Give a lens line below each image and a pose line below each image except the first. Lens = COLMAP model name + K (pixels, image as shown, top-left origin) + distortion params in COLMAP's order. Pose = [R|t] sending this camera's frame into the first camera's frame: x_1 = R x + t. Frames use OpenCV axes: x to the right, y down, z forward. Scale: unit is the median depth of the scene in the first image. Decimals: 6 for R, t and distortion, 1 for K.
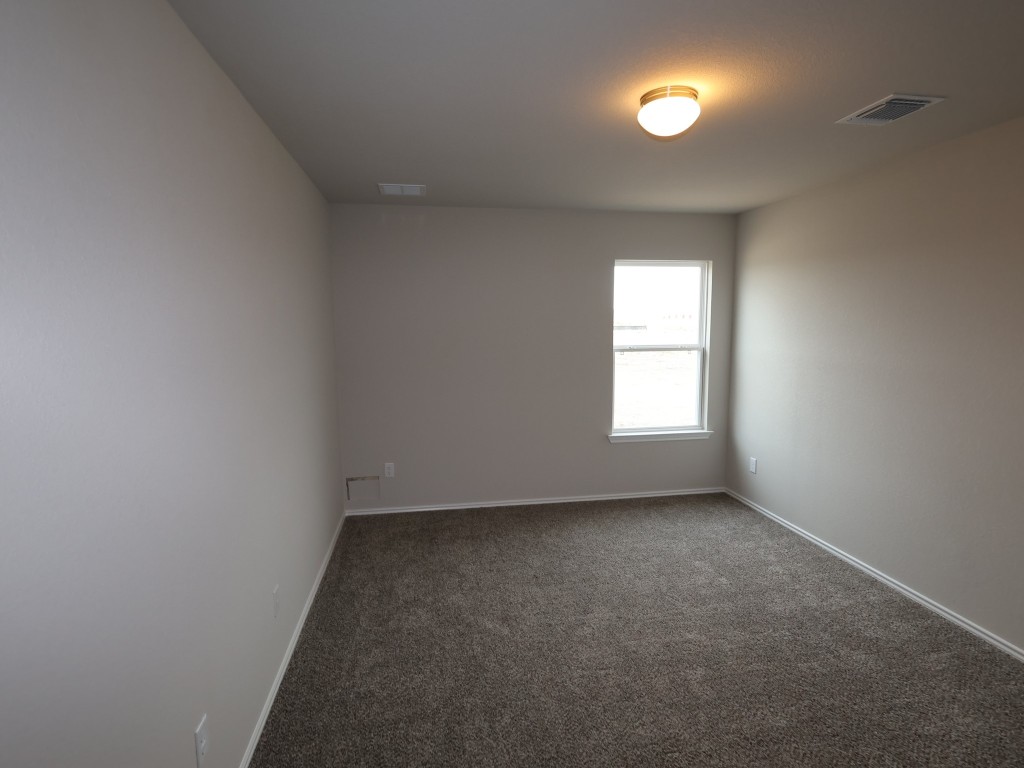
lens RADIAL K [[533.2, 0, 512.0], [0, 533.2, 384.0], [0, 0, 1]] dist [-0.003761, -0.000673]
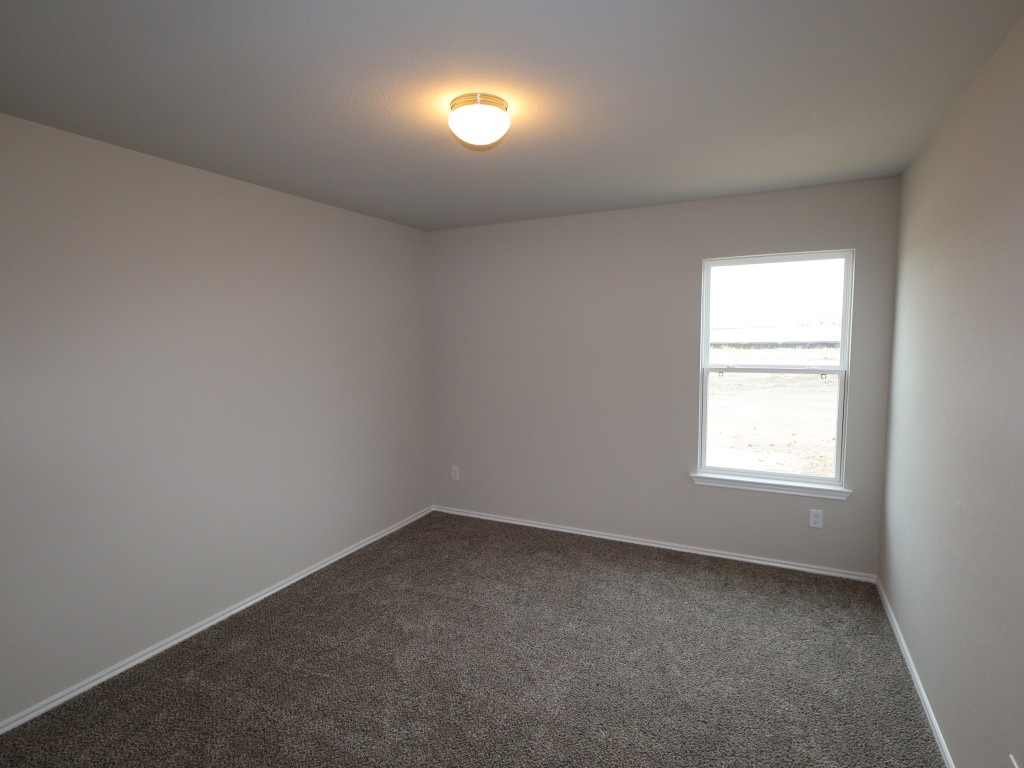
lens RADIAL K [[602.1, 0, 512.0], [0, 602.1, 384.0], [0, 0, 1]] dist [-0.003497, -0.000727]
pose [[0.785112, 0.049798, -0.617348, 0.538438], [-0.072226, 0.997323, -0.011405, -0.010080], [0.615128, 0.053543, 0.786607, 0.102044]]
